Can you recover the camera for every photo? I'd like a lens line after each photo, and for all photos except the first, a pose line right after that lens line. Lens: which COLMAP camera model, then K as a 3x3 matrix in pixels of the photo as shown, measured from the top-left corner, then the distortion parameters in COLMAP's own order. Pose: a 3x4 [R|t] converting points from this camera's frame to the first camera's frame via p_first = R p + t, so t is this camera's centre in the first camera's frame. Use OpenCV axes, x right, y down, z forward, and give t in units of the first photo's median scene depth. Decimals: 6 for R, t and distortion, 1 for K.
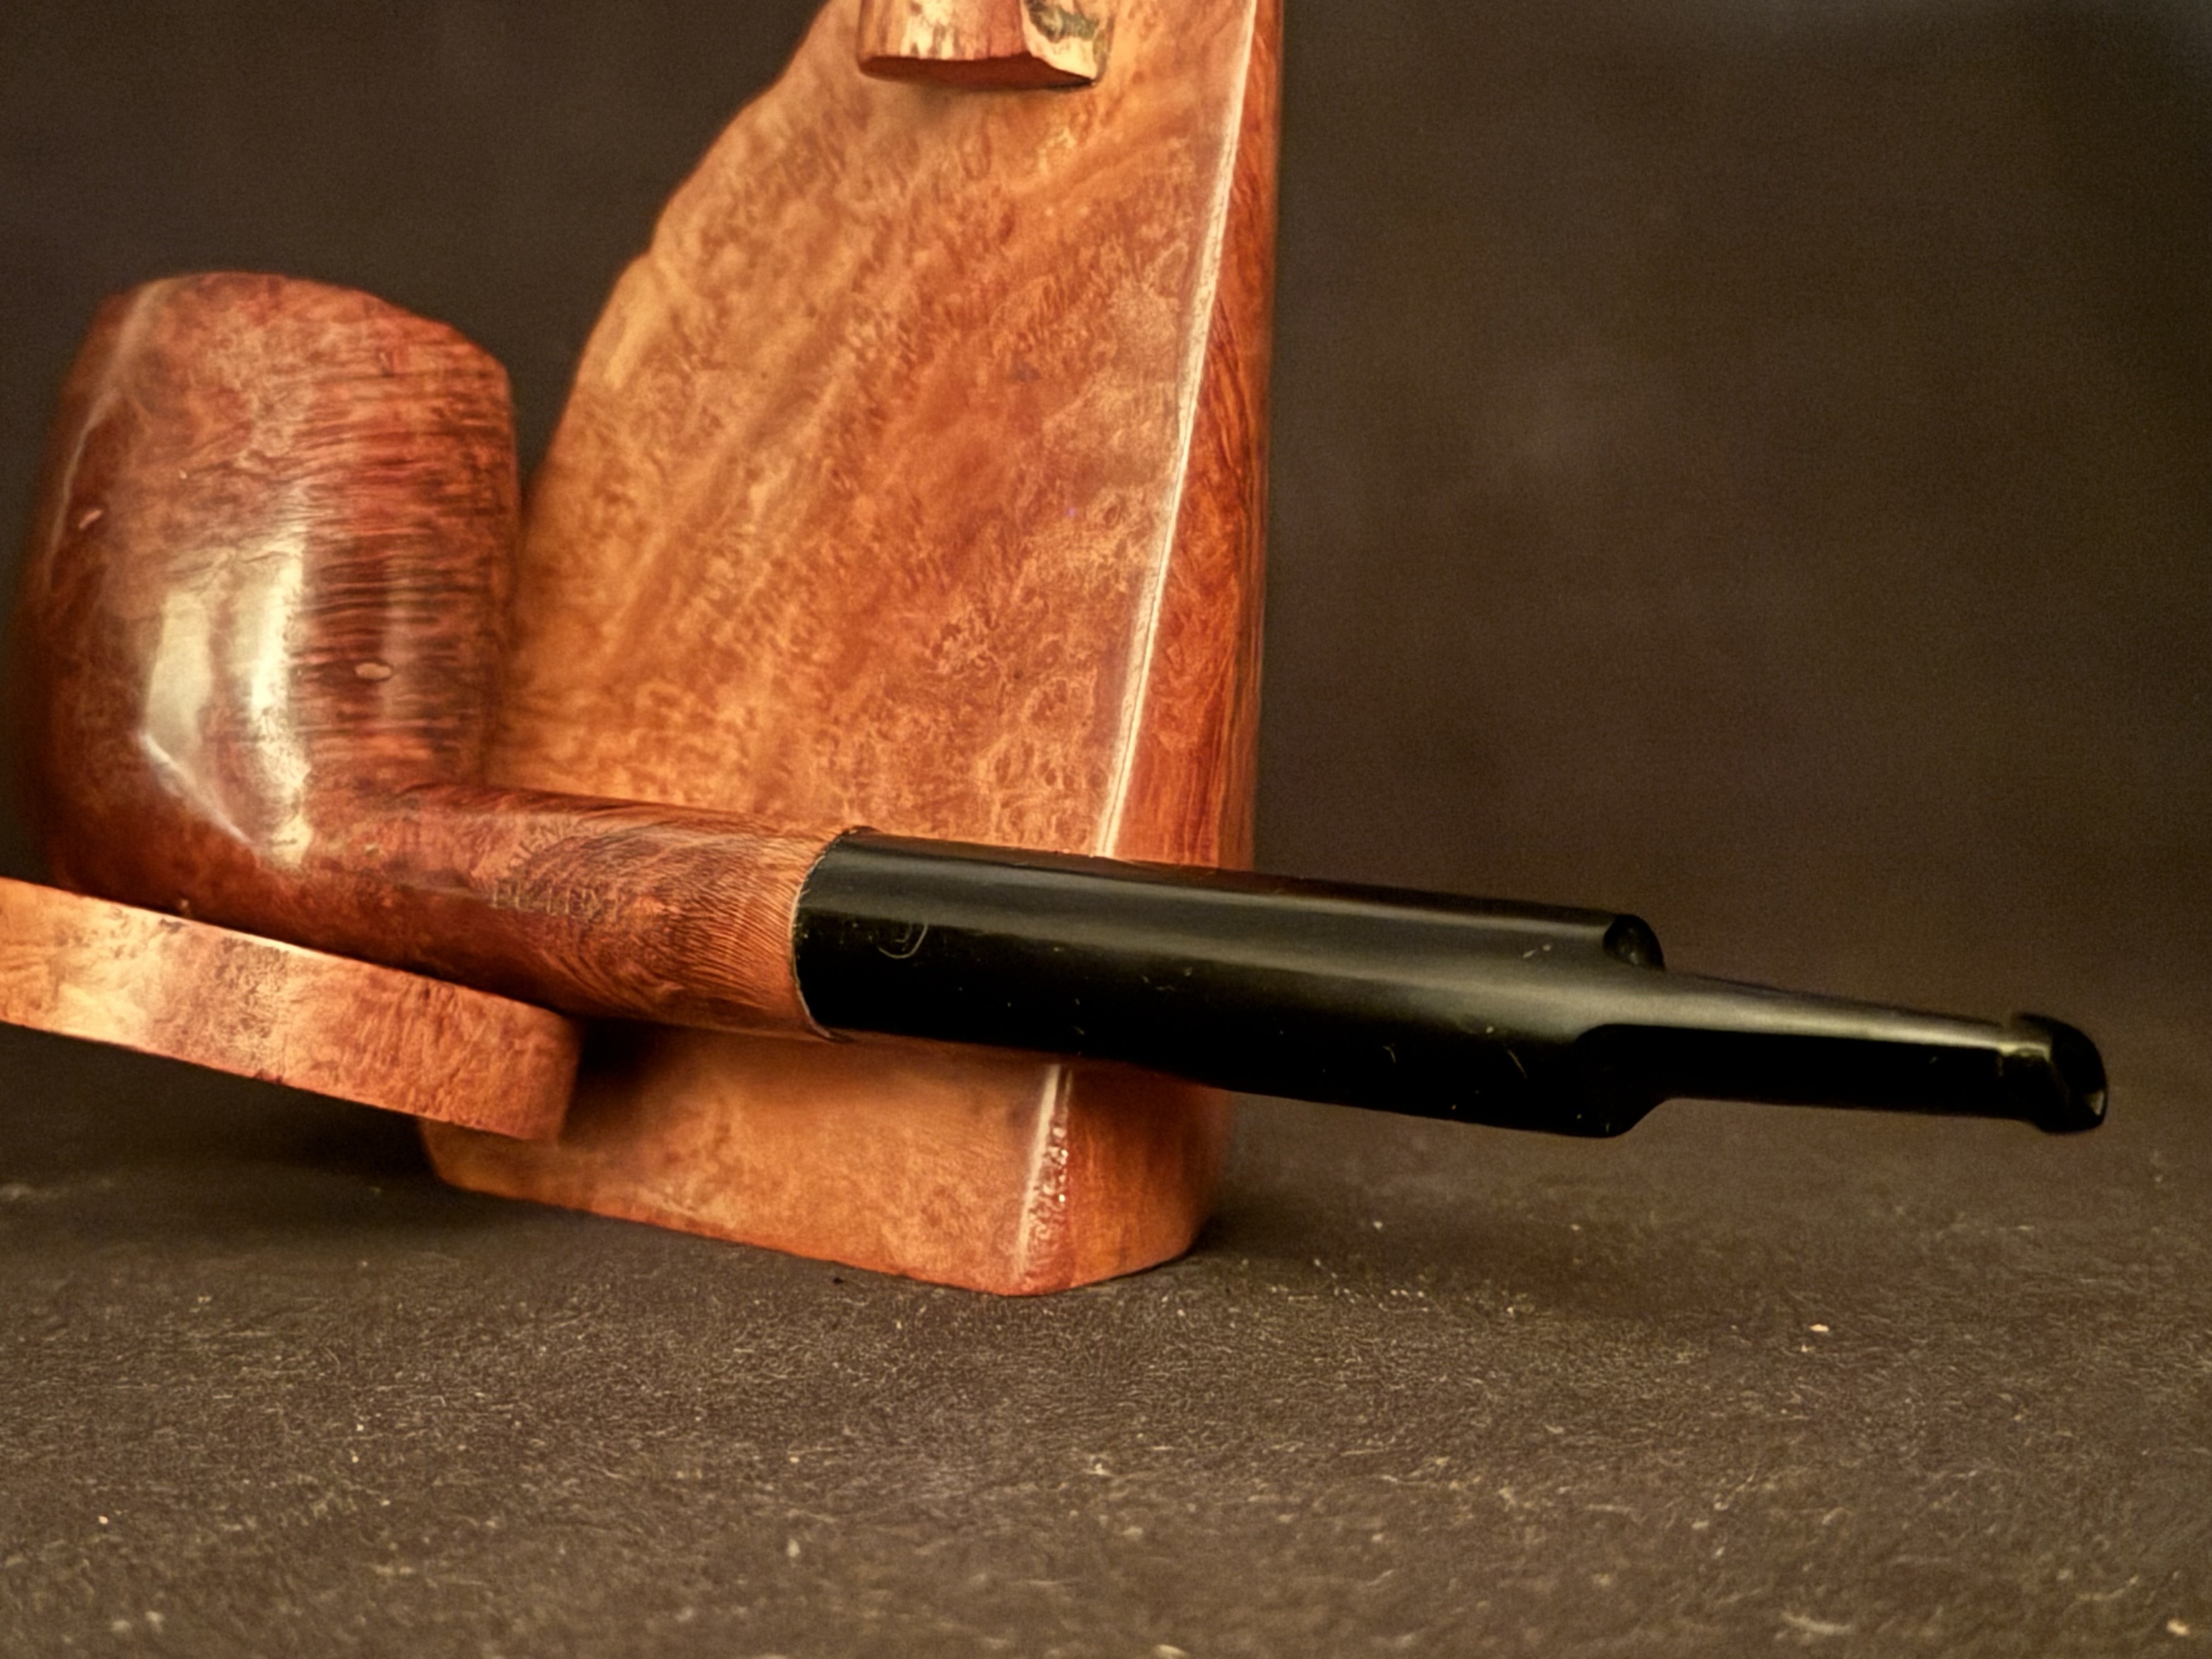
lens RADIAL K [[3603.5, 0, 1106.0], [0, 3603.5, 829.5], [0, 0, 1]] dist [0.100543, -0.007329]
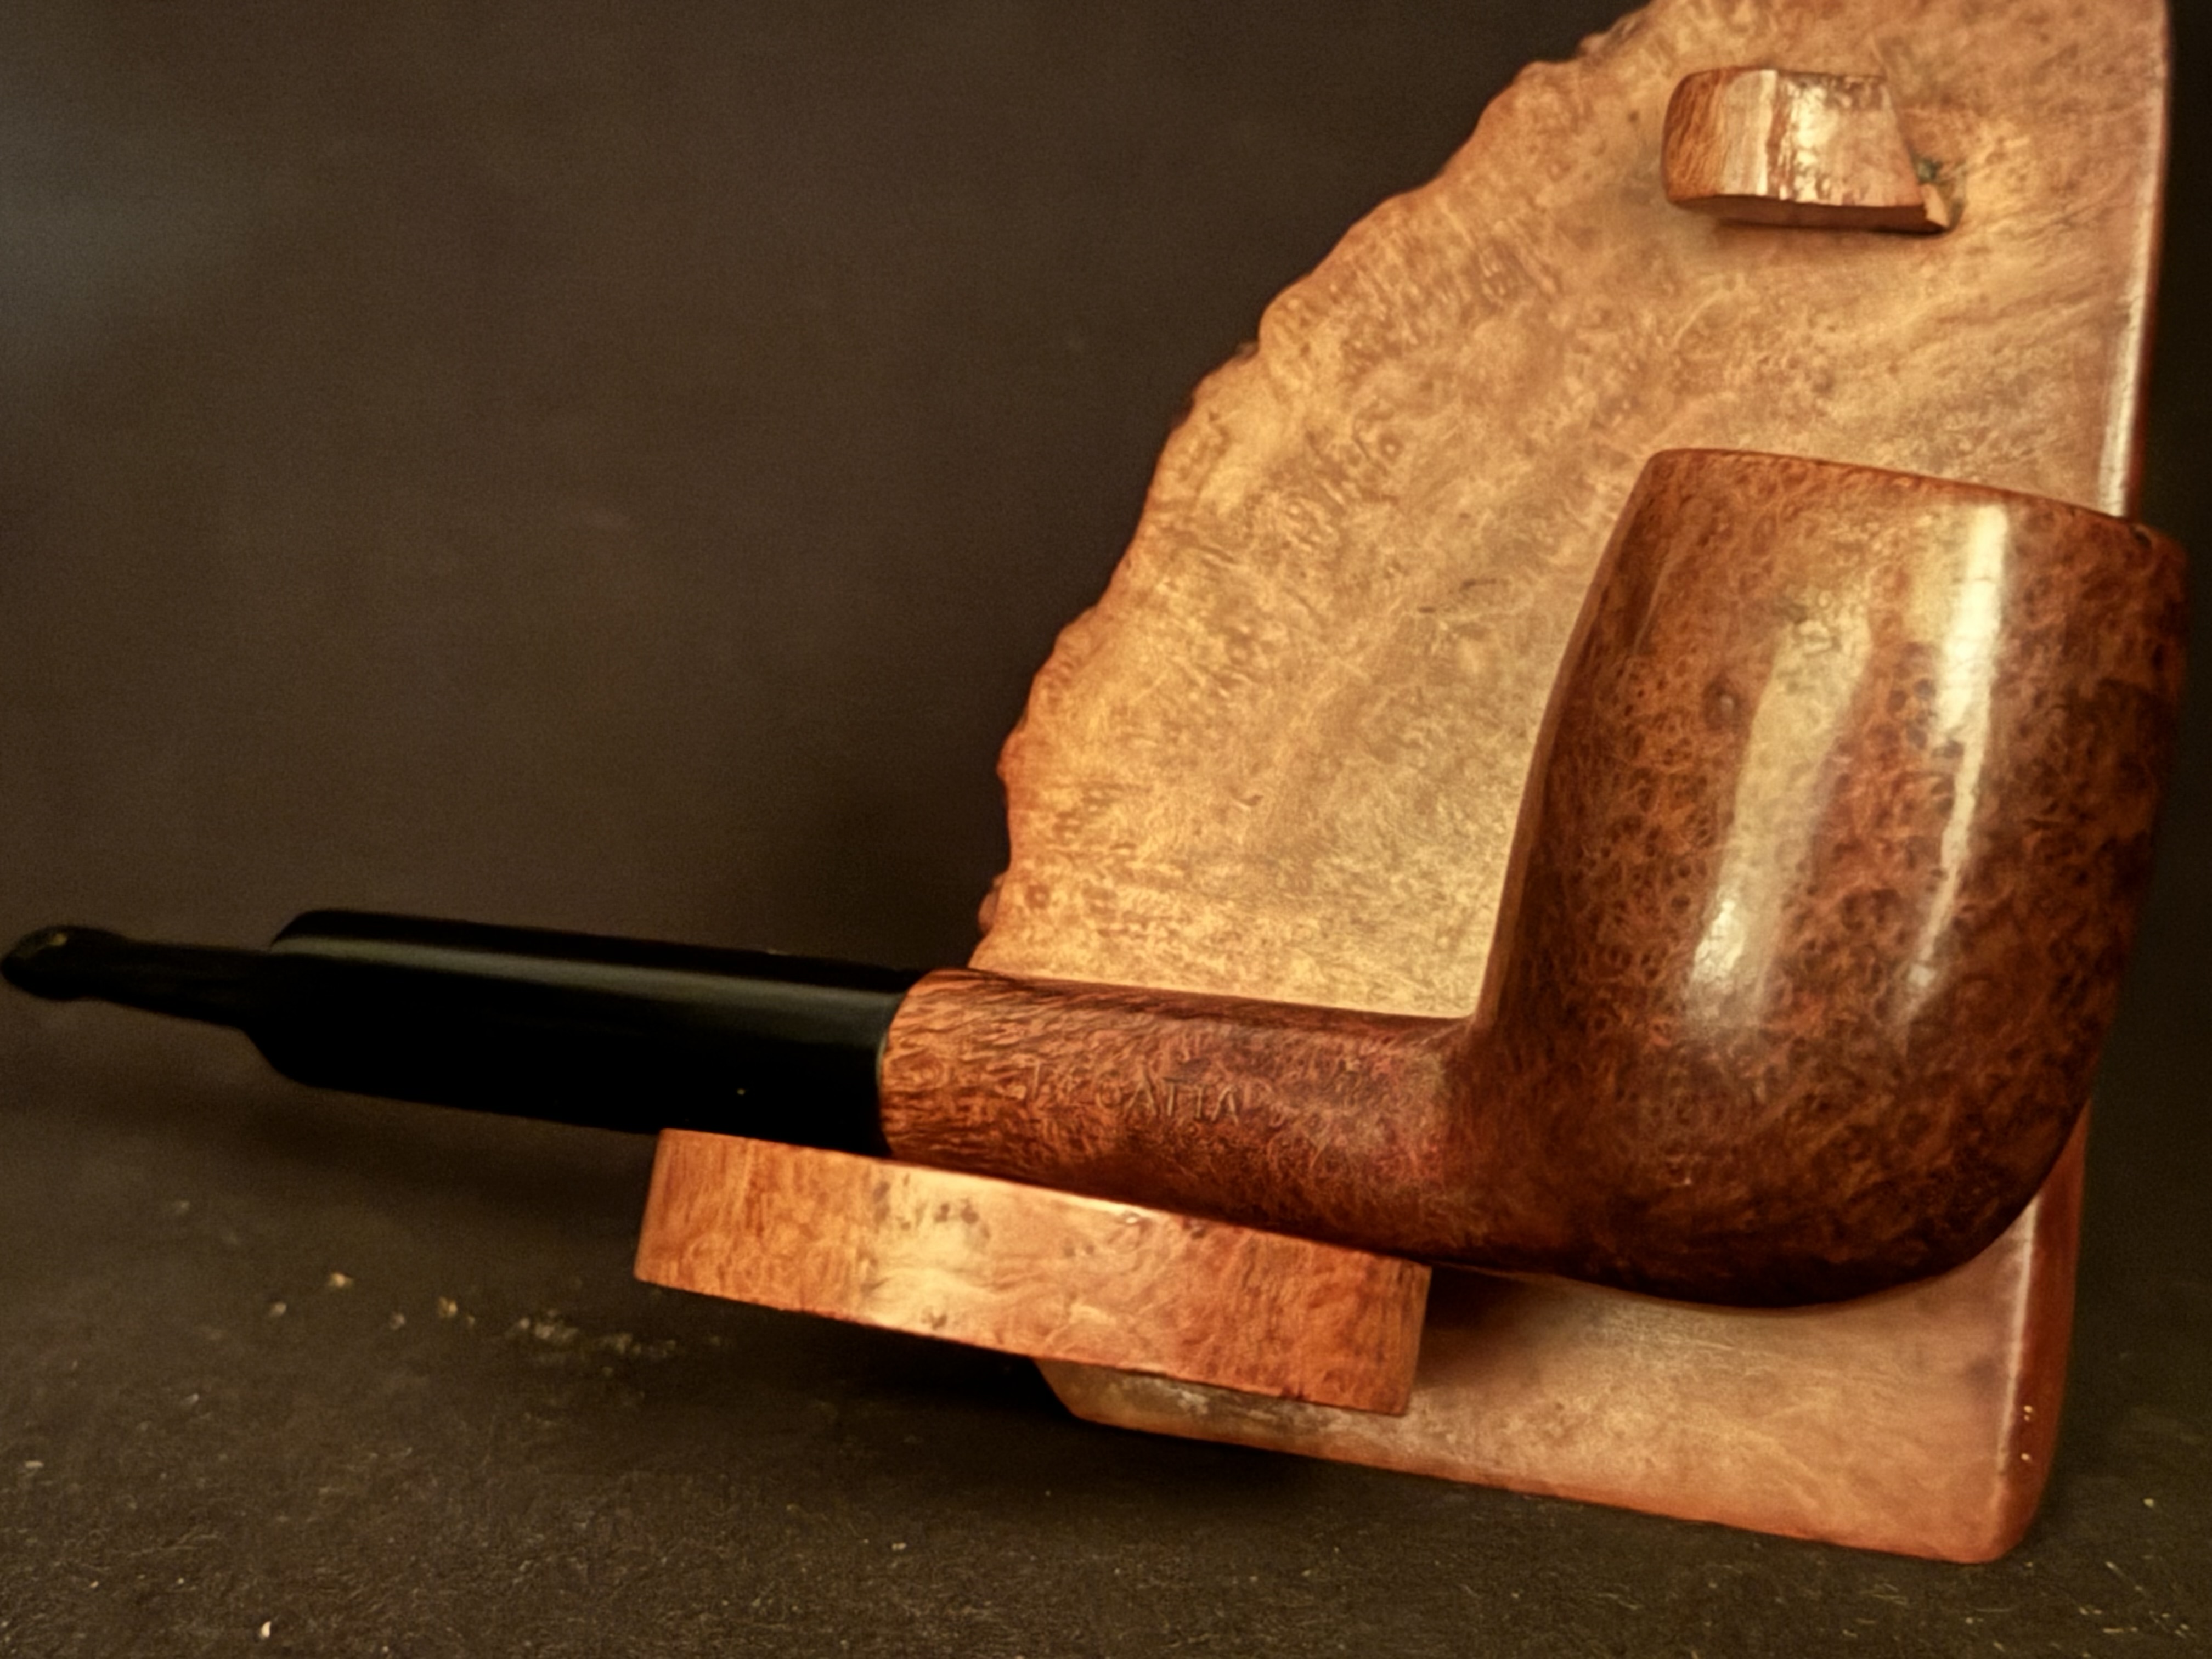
lens RADIAL K [[3603.5, 0, 1106.0], [0, 3603.5, 829.5], [0, 0, 1]] dist [0.100543, -0.007329]
pose [[0.934497, -0.018780, 0.355476, -0.542032], [-0.004802, 0.997852, 0.065339, -0.115494], [-0.355939, -0.062766, 0.932399, 0.206571]]
